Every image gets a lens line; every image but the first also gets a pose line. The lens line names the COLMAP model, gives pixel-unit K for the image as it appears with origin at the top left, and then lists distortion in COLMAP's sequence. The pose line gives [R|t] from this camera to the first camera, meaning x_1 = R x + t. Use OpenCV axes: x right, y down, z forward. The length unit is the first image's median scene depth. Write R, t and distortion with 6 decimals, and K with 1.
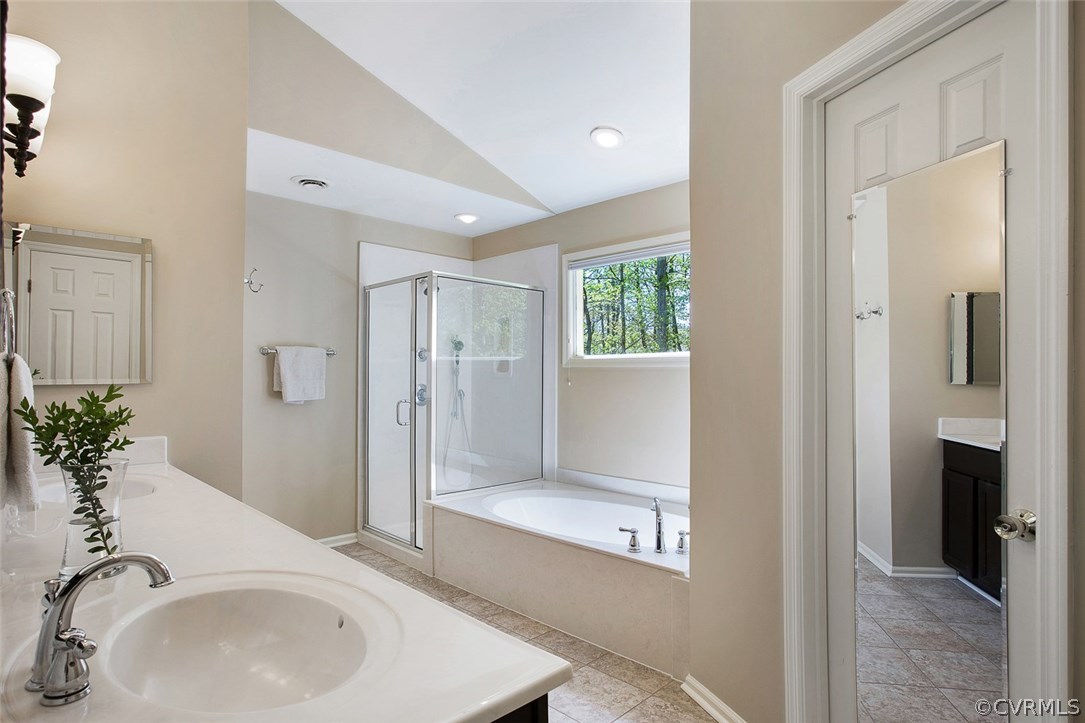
lens RADIAL K [[586.1, 0, 541.7], [0, 586.1, 368.1], [0, 0, 1]] dist [0.000779, 0.000134]
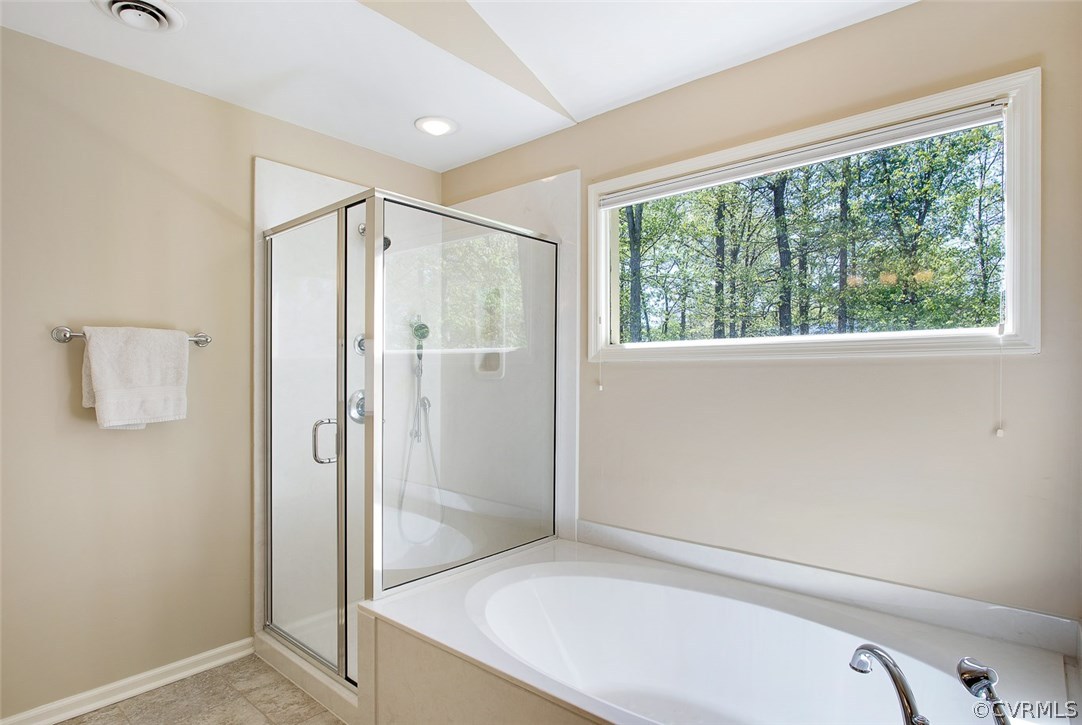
lens RADIAL K [[569.4, 0, 563.0], [0, 569.4, 363.5], [0, 0, 1]] dist [-0.021635, -0.001204]
pose [[0.994645, -0.003474, 0.103292, -0.055007], [0.003913, 0.999984, -0.004050, 0.001510], [-0.103277, 0.004432, 0.994643, 0.386515]]
